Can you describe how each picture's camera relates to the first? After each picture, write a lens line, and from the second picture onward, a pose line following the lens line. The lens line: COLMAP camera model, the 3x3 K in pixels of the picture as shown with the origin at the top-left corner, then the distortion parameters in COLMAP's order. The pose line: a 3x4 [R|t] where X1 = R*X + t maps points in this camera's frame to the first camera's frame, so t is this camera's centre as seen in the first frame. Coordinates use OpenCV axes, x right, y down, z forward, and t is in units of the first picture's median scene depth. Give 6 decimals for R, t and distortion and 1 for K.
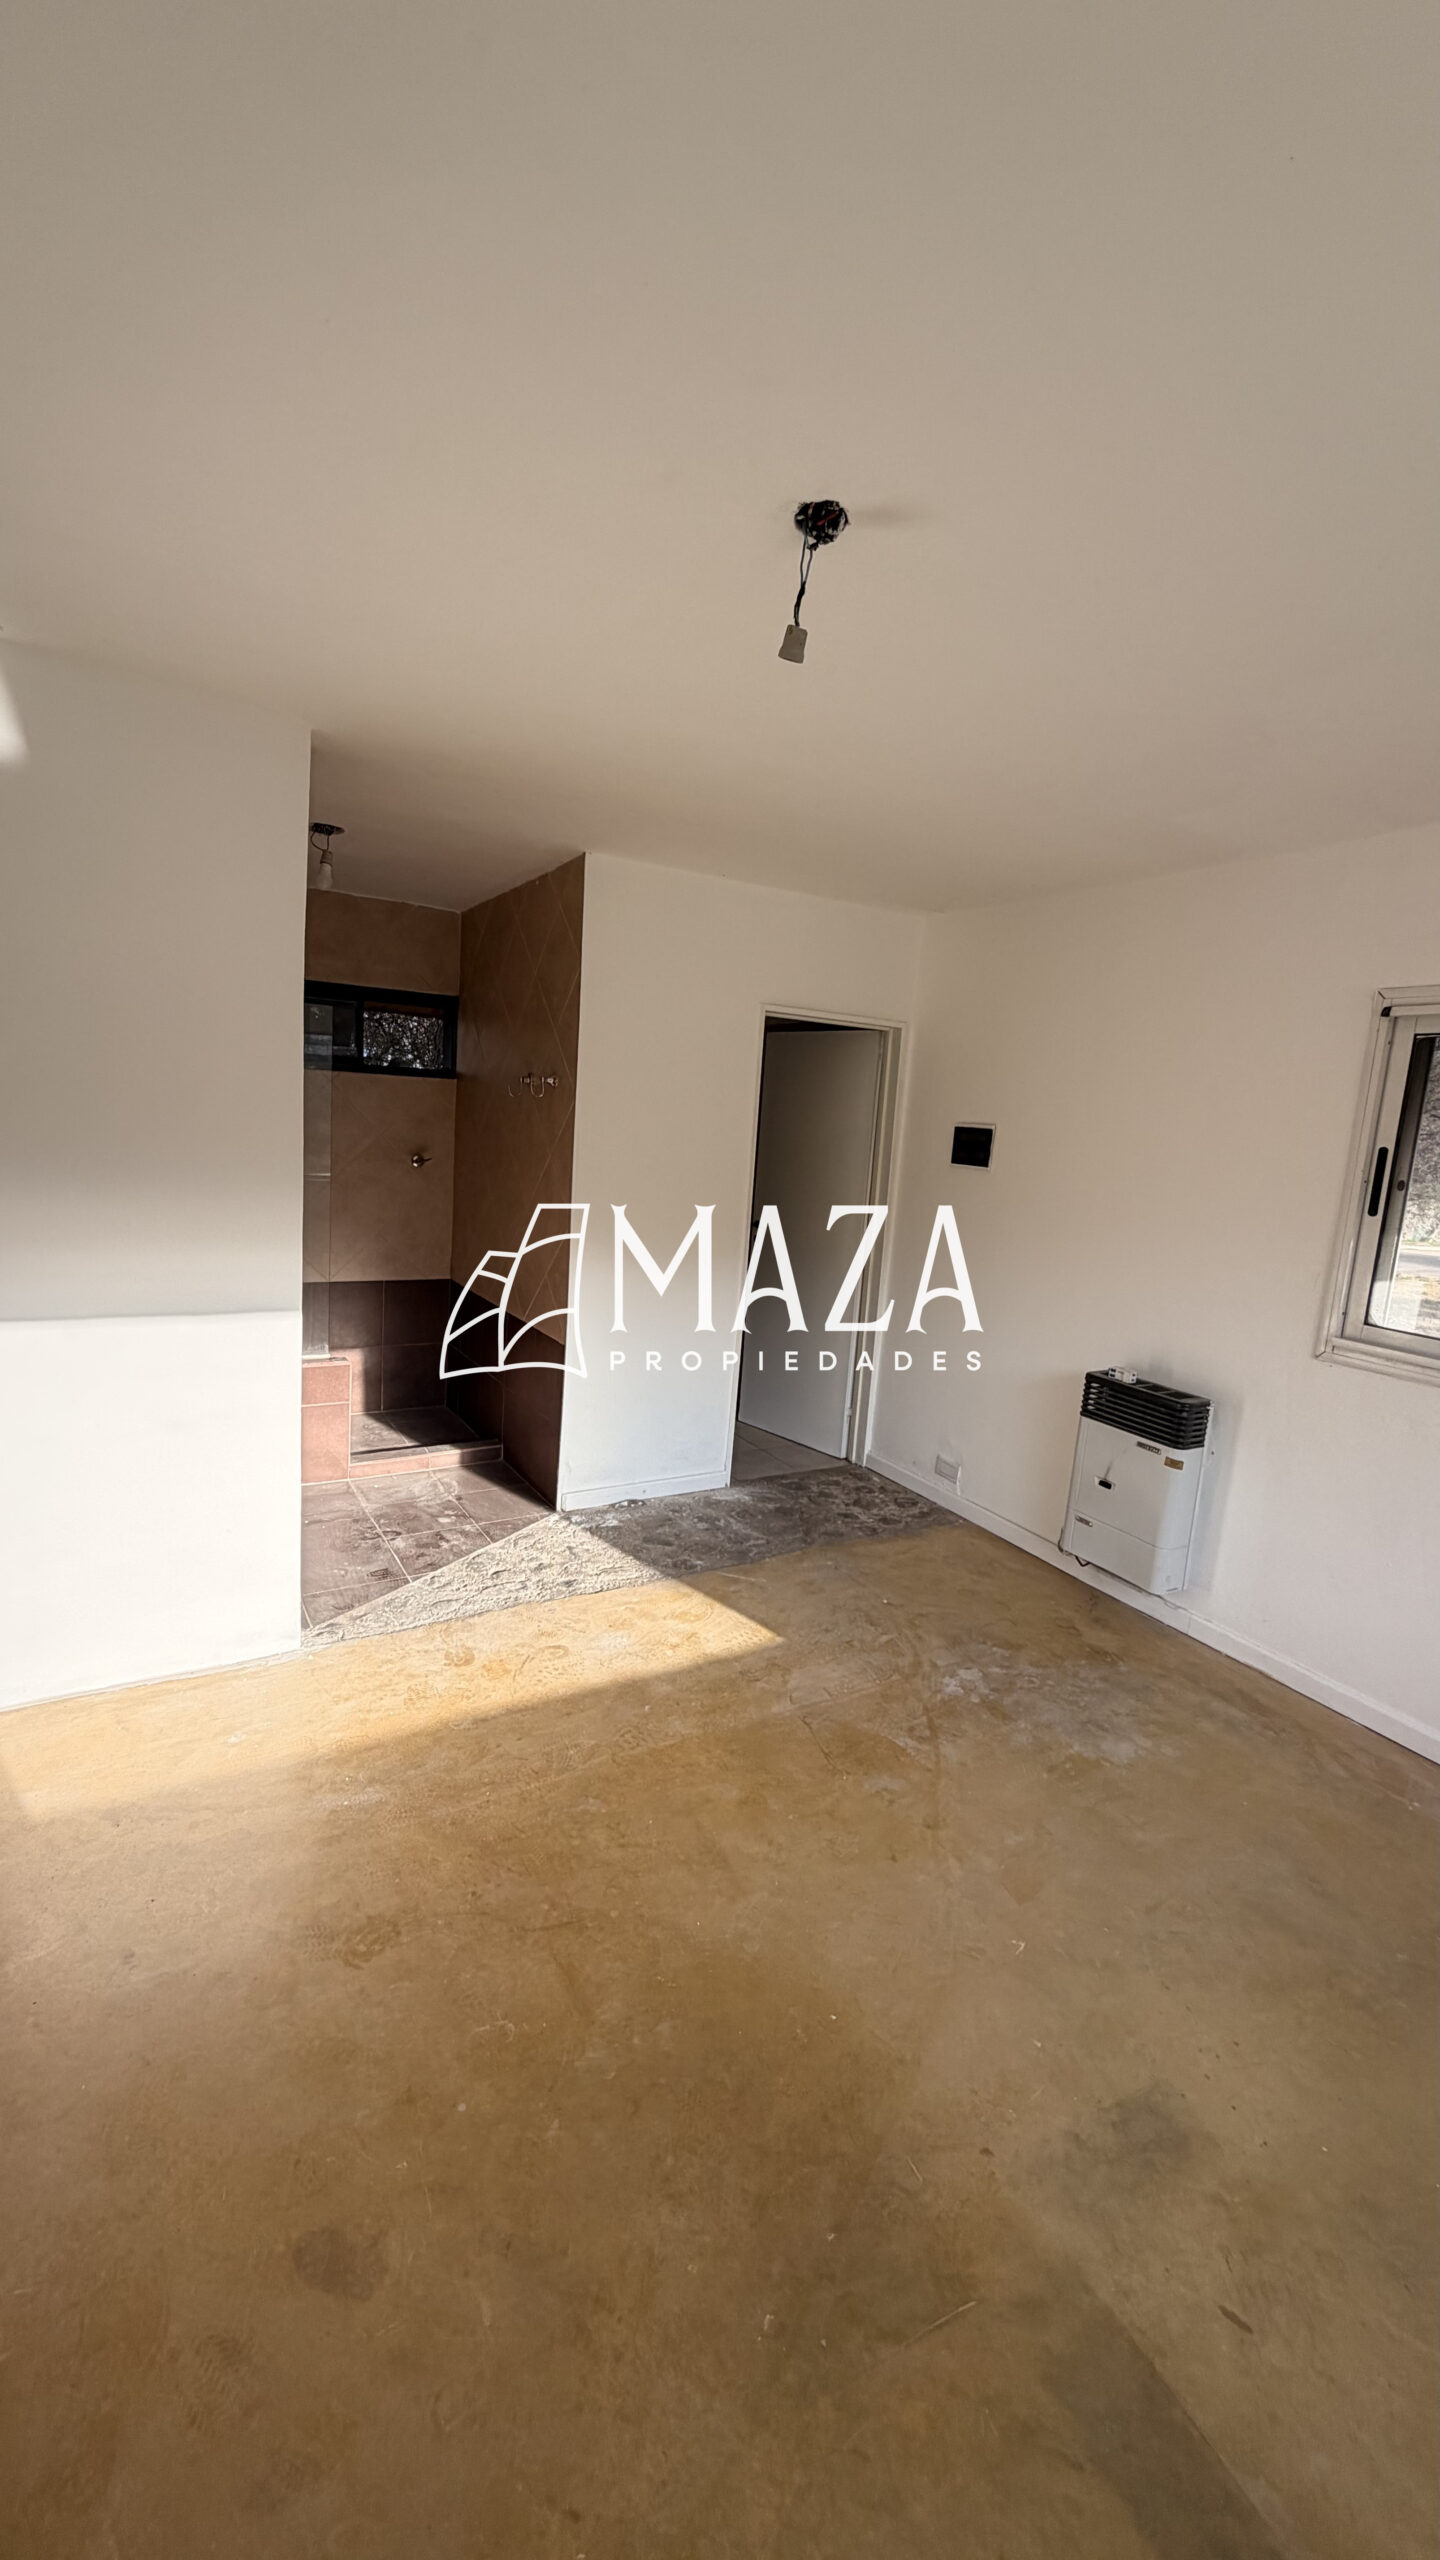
lens RADIAL K [[1016.5, 0, 718.9], [0, 1016.5, 1272.0], [0, 0, 1]] dist [0.000601, -0.000109]
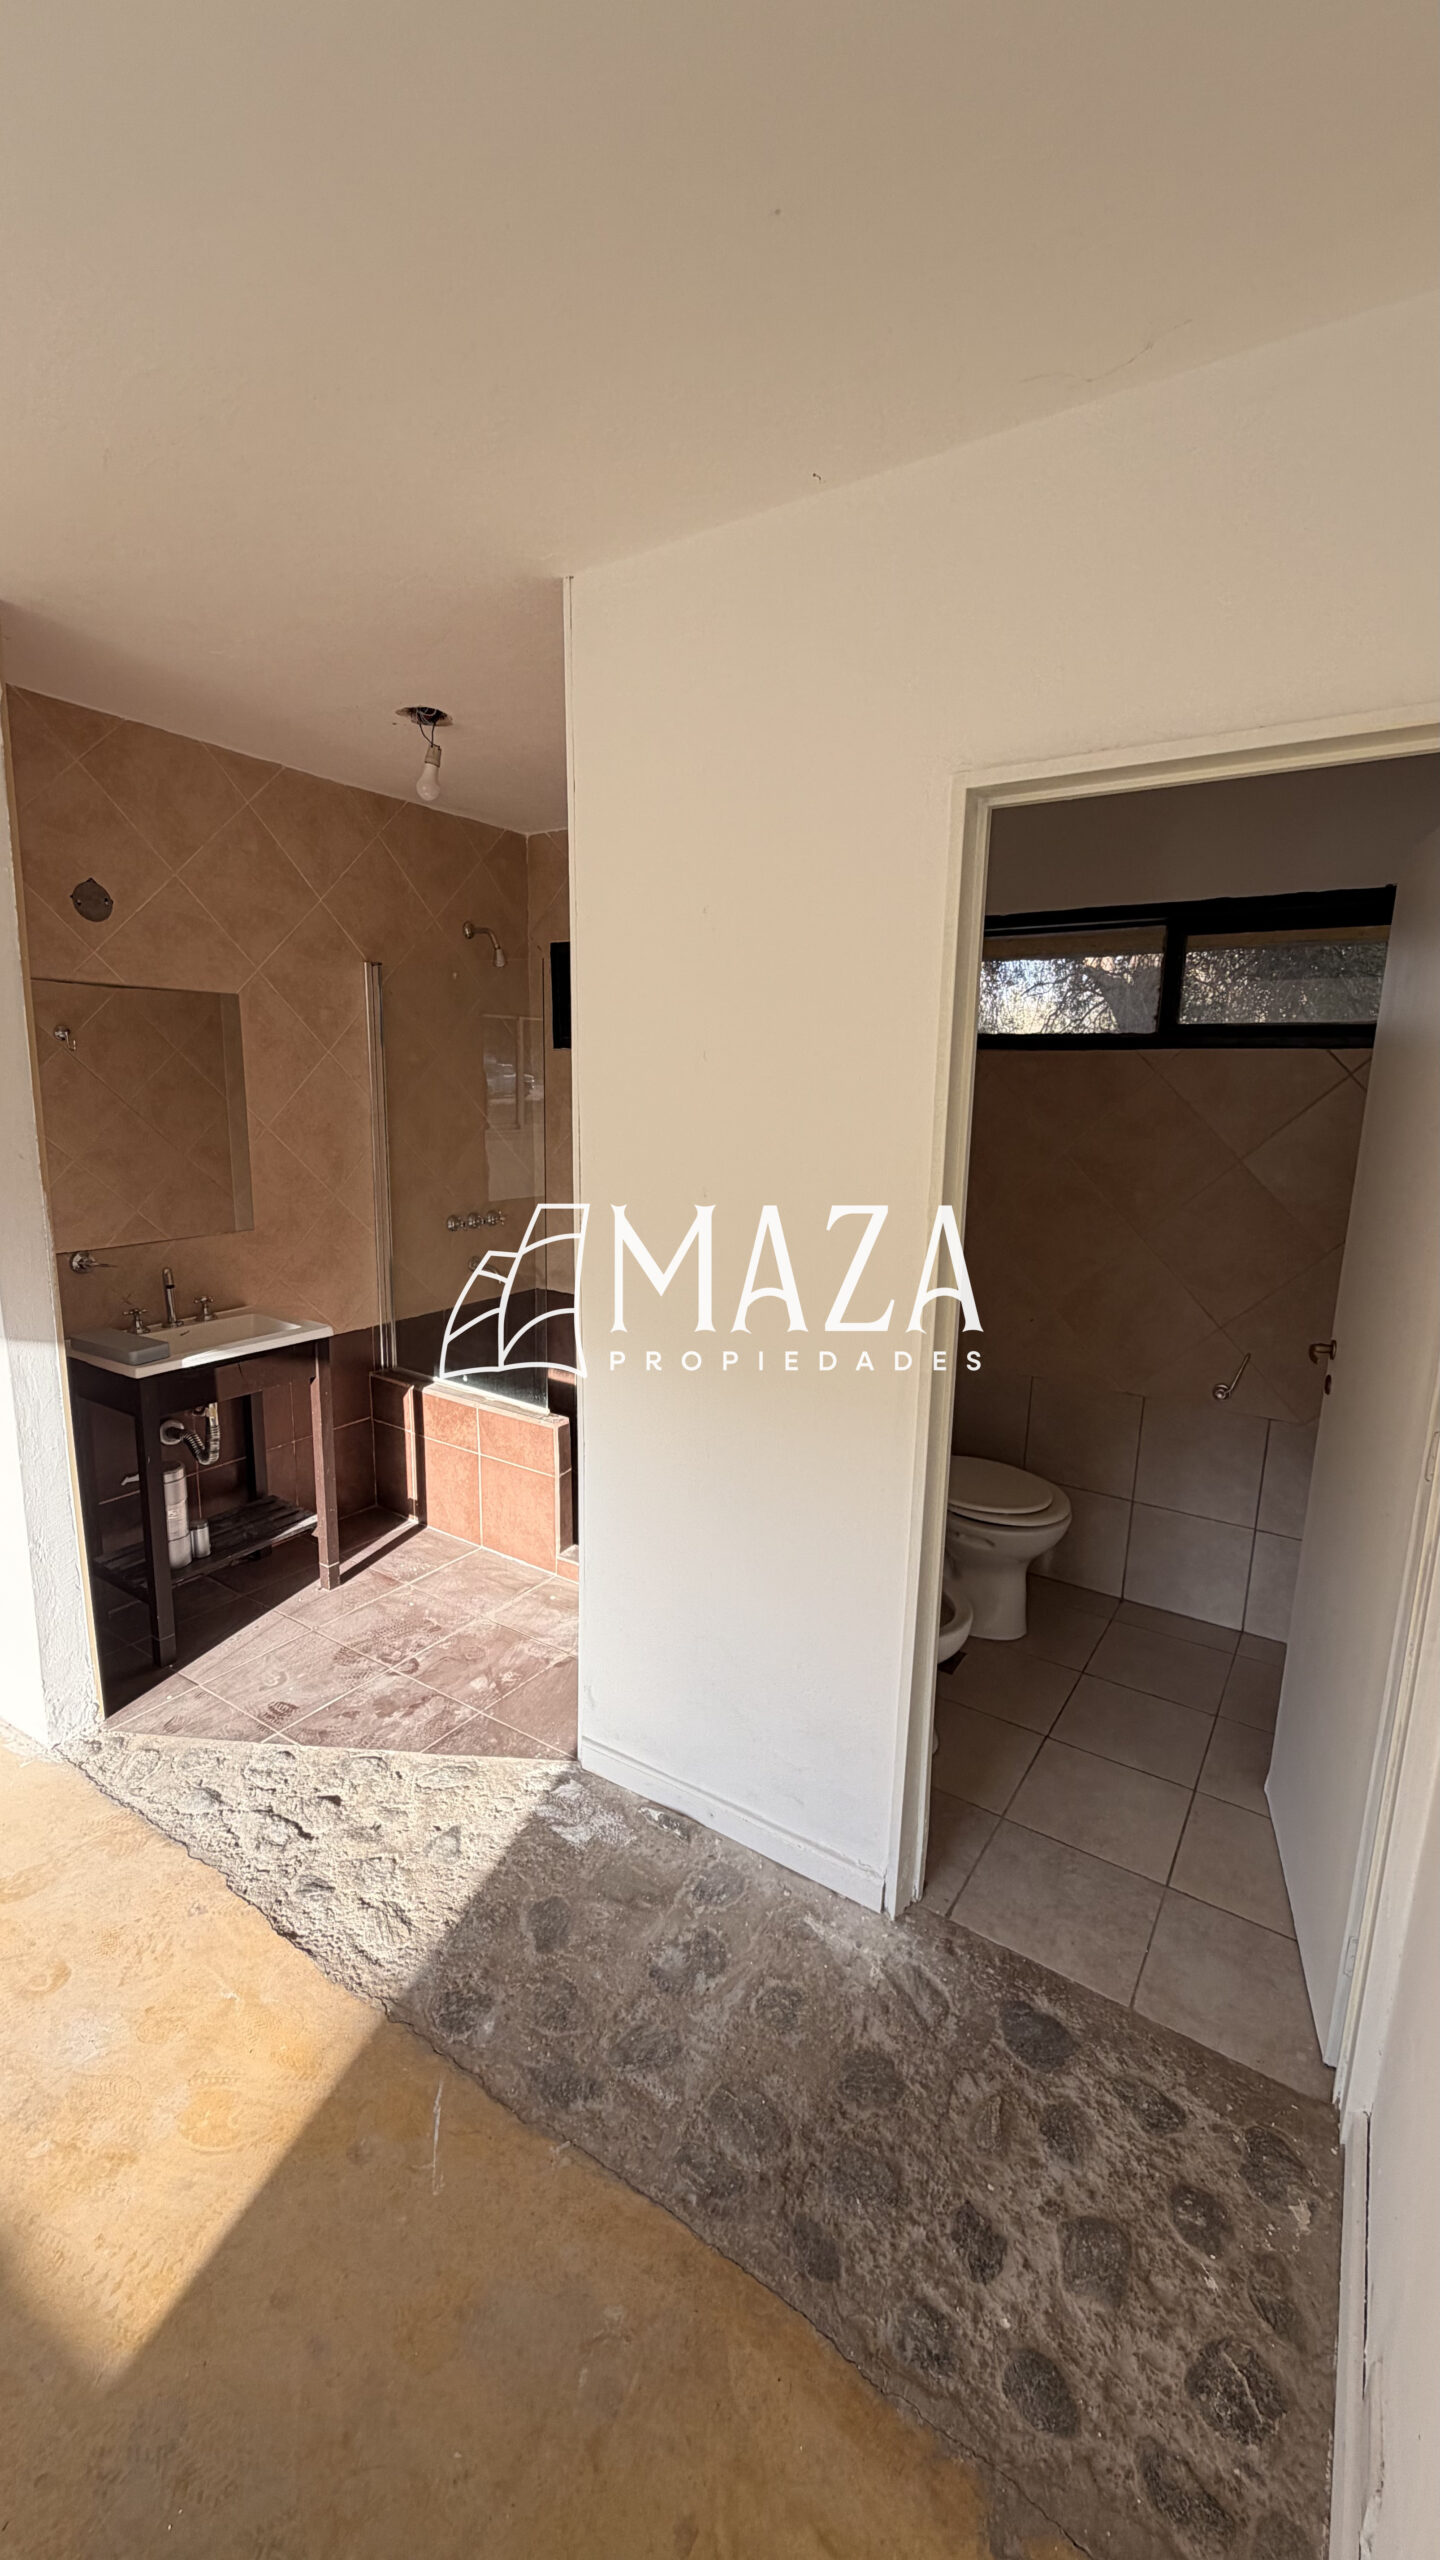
lens RADIAL K [[1016.5, 0, 722.2], [0, 1016.5, 1274.6], [0, 0, 1]] dist [0.000601, -0.000109]
pose [[0.438779, 0.116637, -0.890993, 0.474000], [-0.126091, 0.989722, 0.067466, -0.121129], [0.889704, 0.082744, 0.448976, 0.999534]]
